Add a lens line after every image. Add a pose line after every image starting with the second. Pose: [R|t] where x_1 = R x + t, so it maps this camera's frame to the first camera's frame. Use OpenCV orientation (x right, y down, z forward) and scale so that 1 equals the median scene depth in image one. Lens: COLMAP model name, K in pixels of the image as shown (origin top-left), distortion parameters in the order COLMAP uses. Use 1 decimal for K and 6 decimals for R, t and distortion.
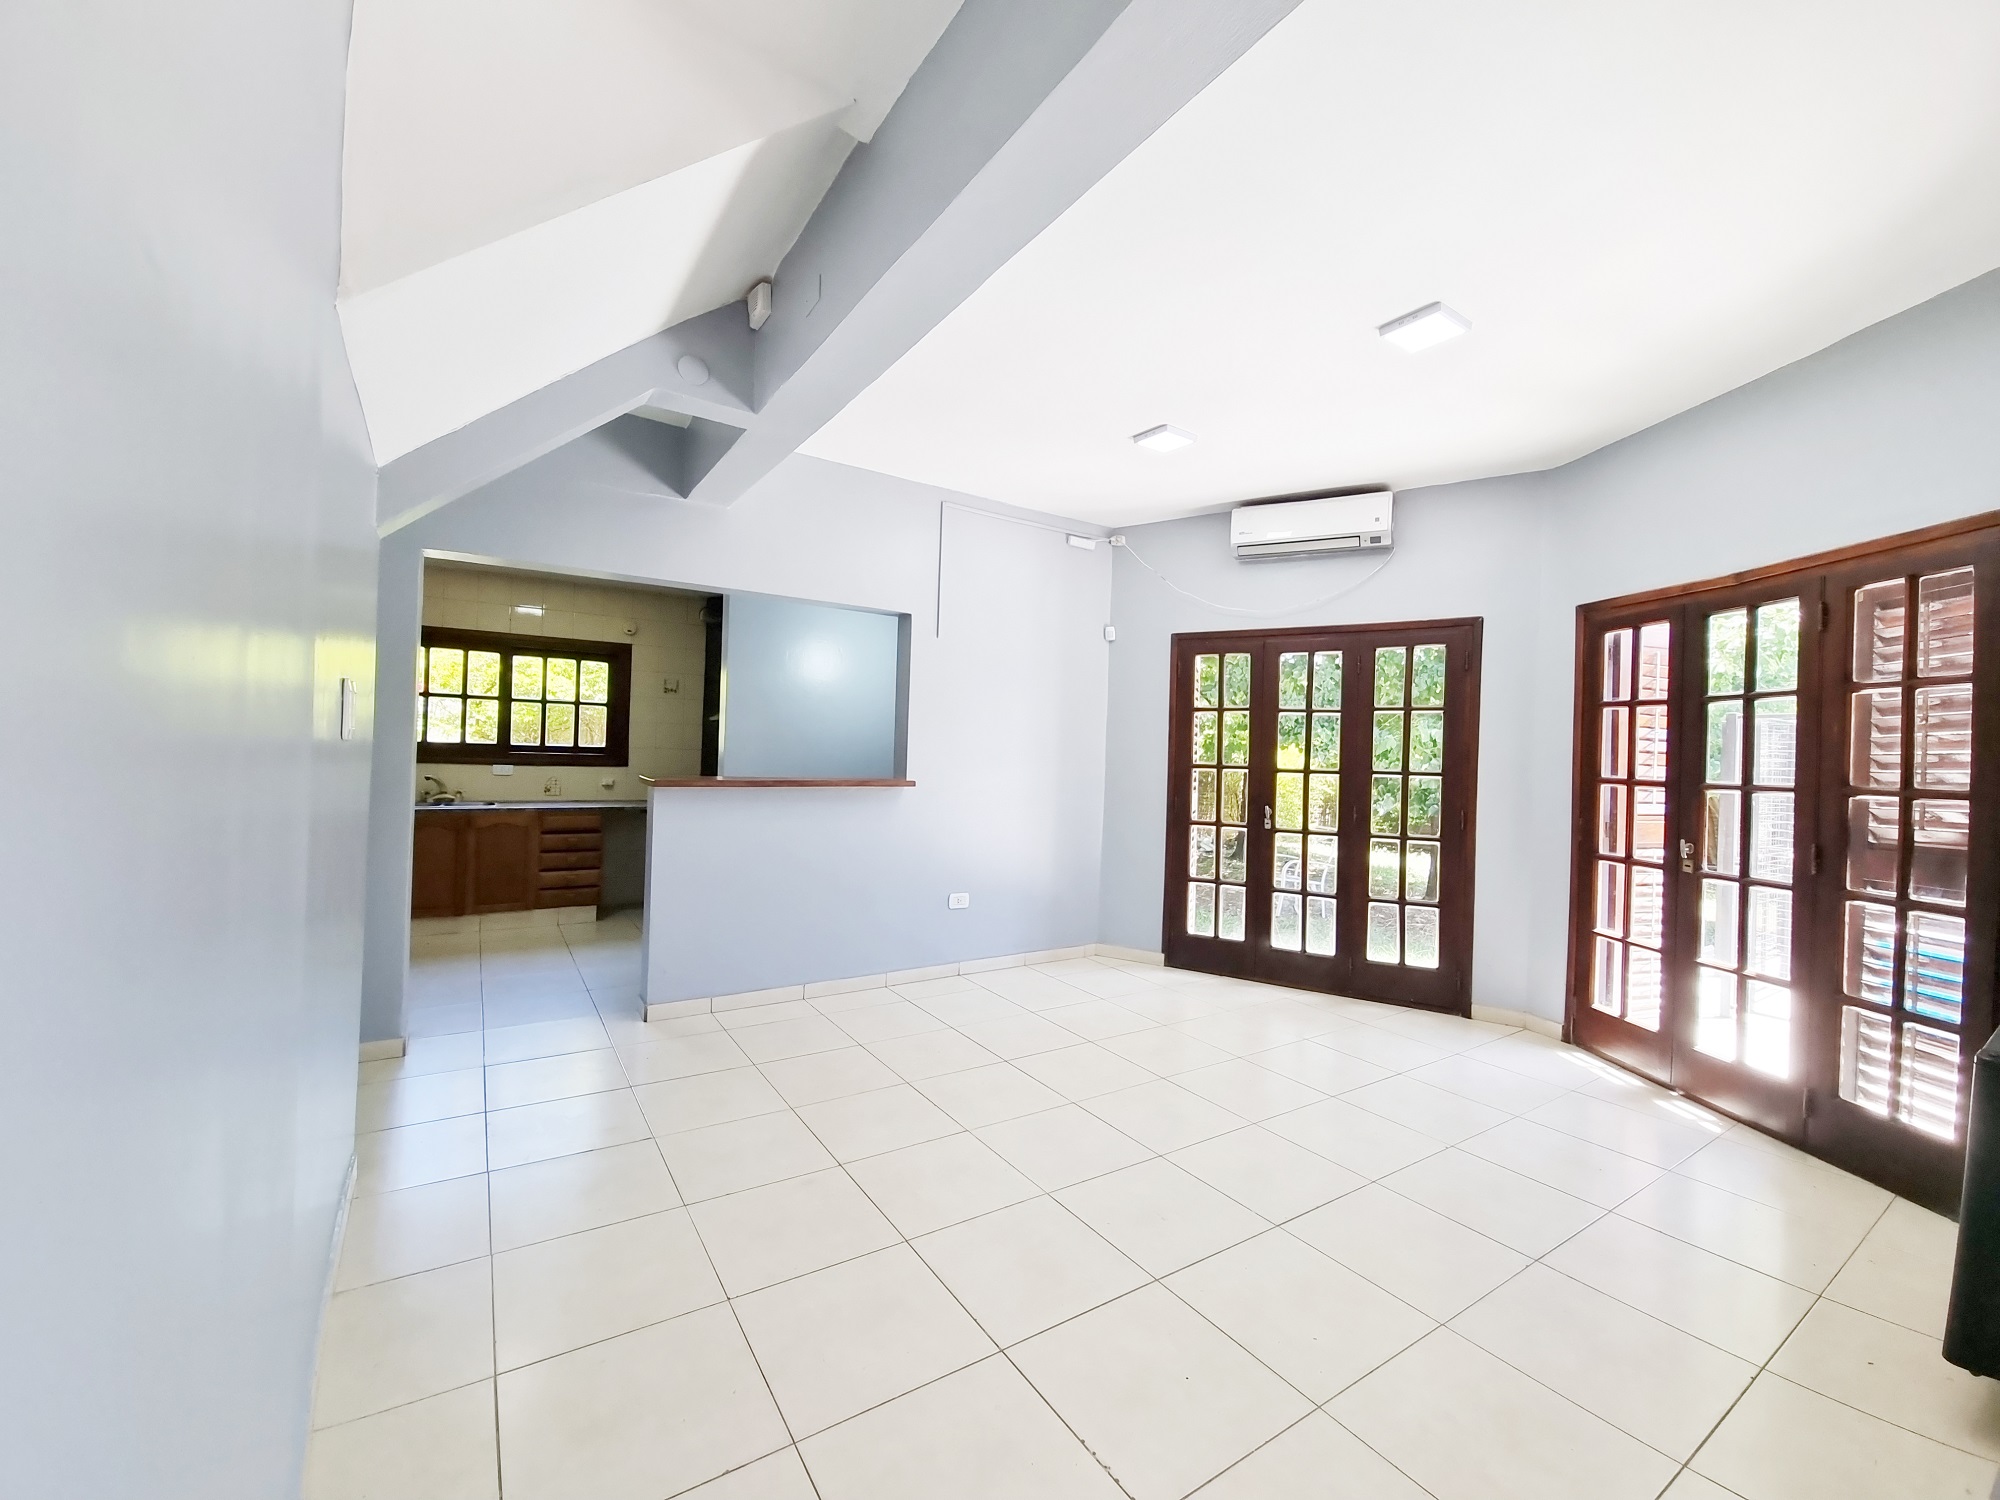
lens RADIAL K [[793.5, 0, 965.0], [0, 793.5, 739.7], [0, 0, 1]] dist [-0.000255, 0.000023]
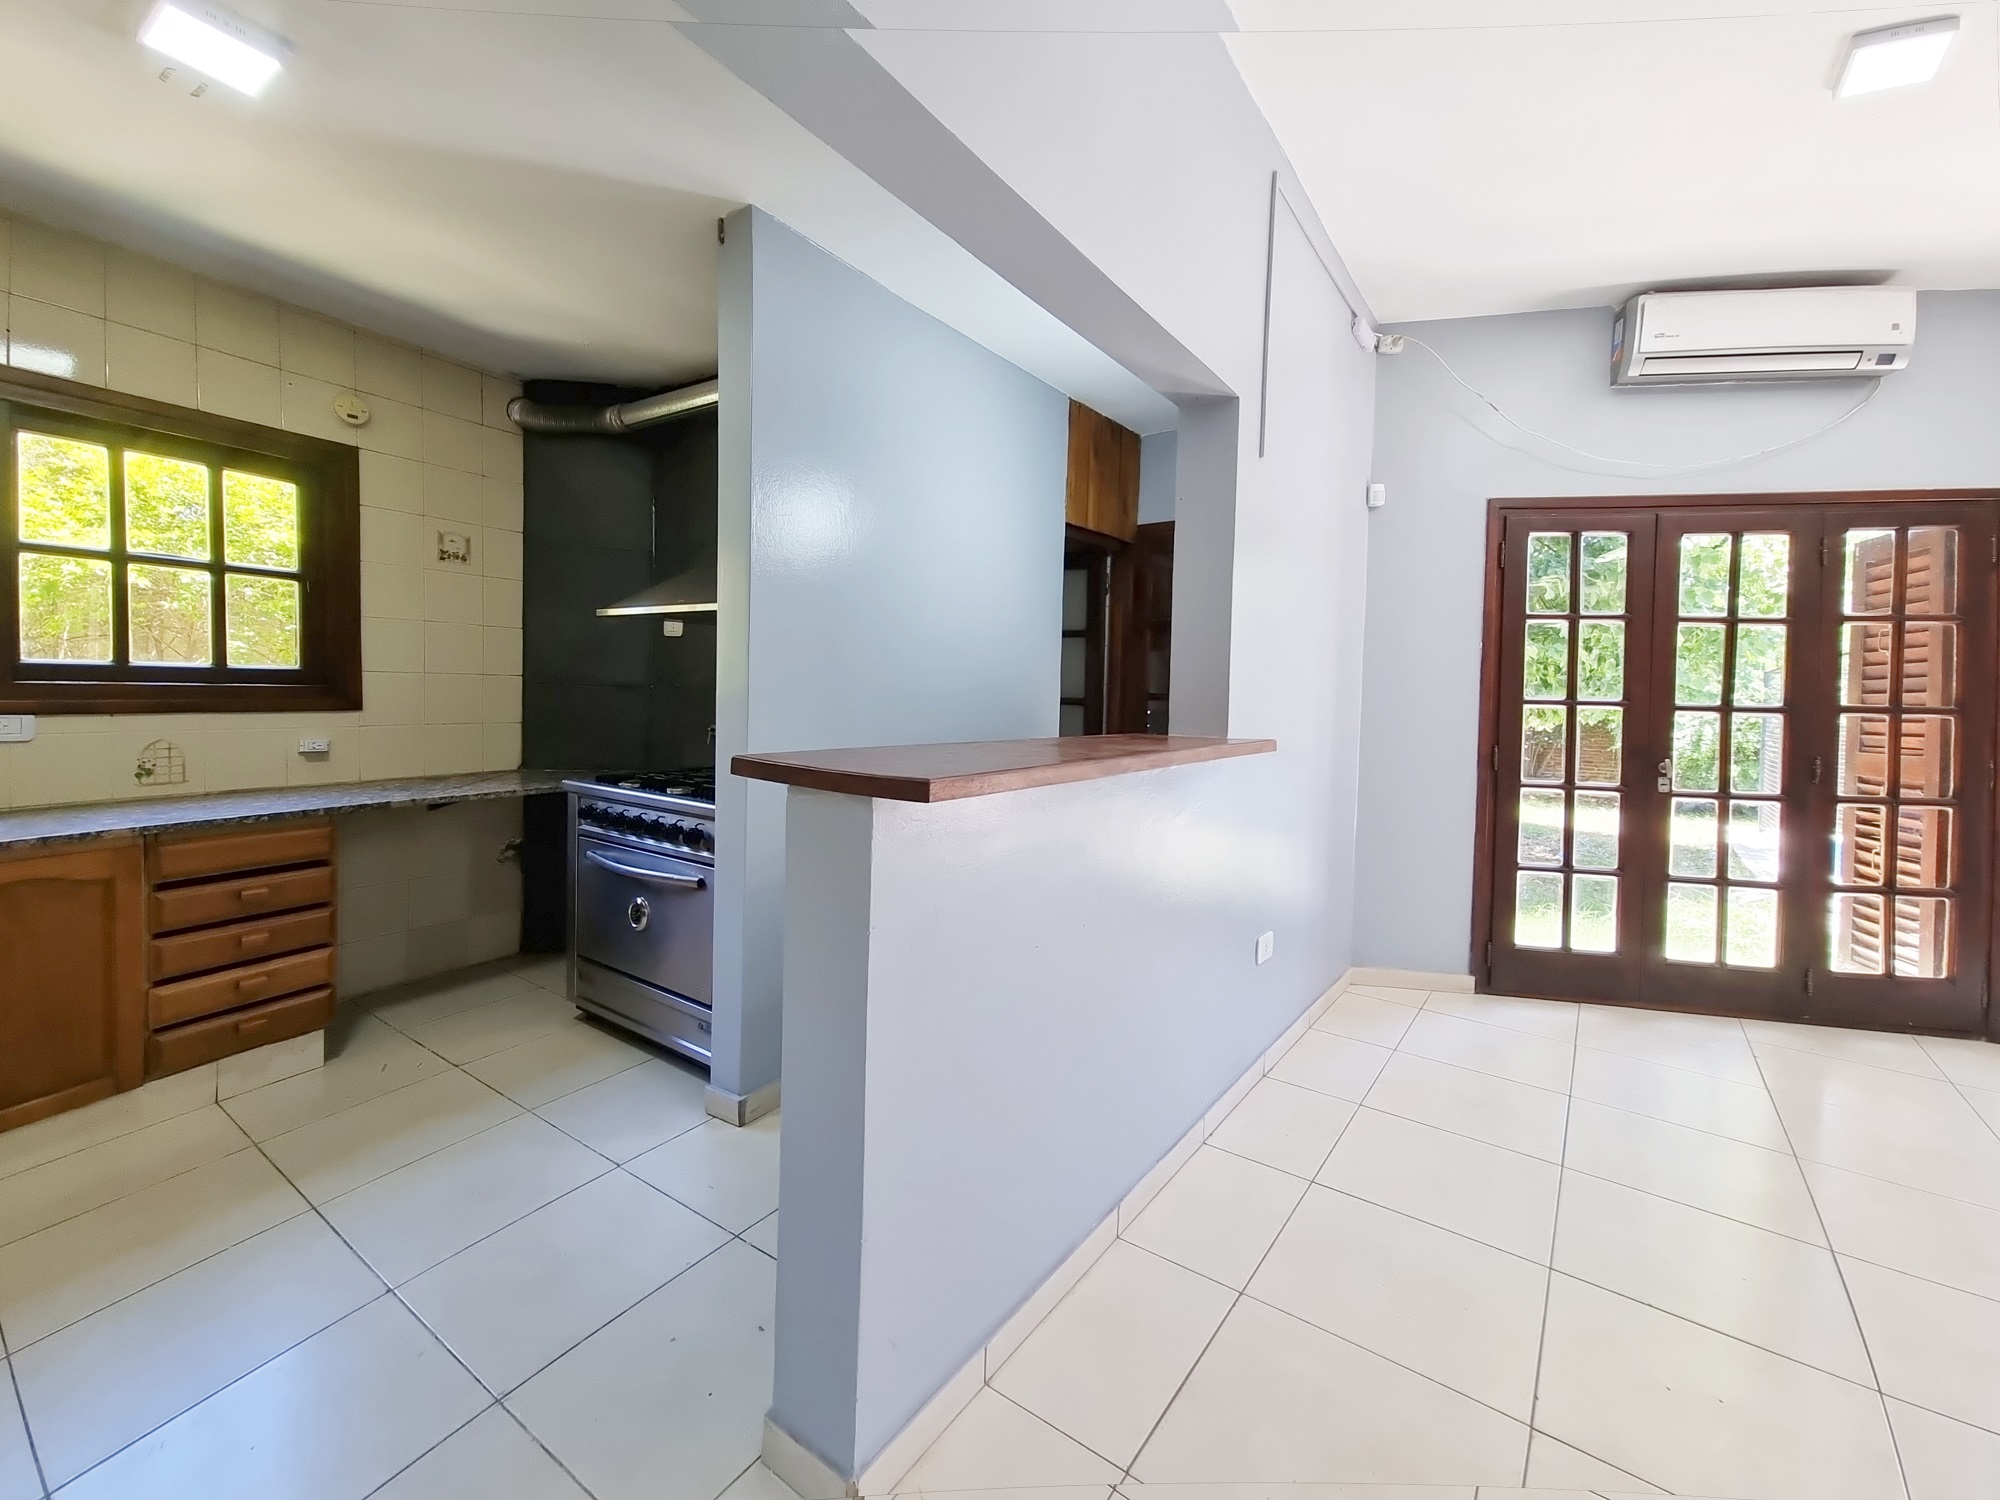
lens RADIAL K [[752.0, 0, 995.5], [0, 752.0, 714.8], [0, 0, 1]] dist [0.035697, -0.014321]
pose [[0.907321, -0.023031, 0.419807, -0.385377], [-0.005570, 0.997752, 0.066776, 0.005614], [-0.420402, -0.062926, 0.905154, 0.597270]]
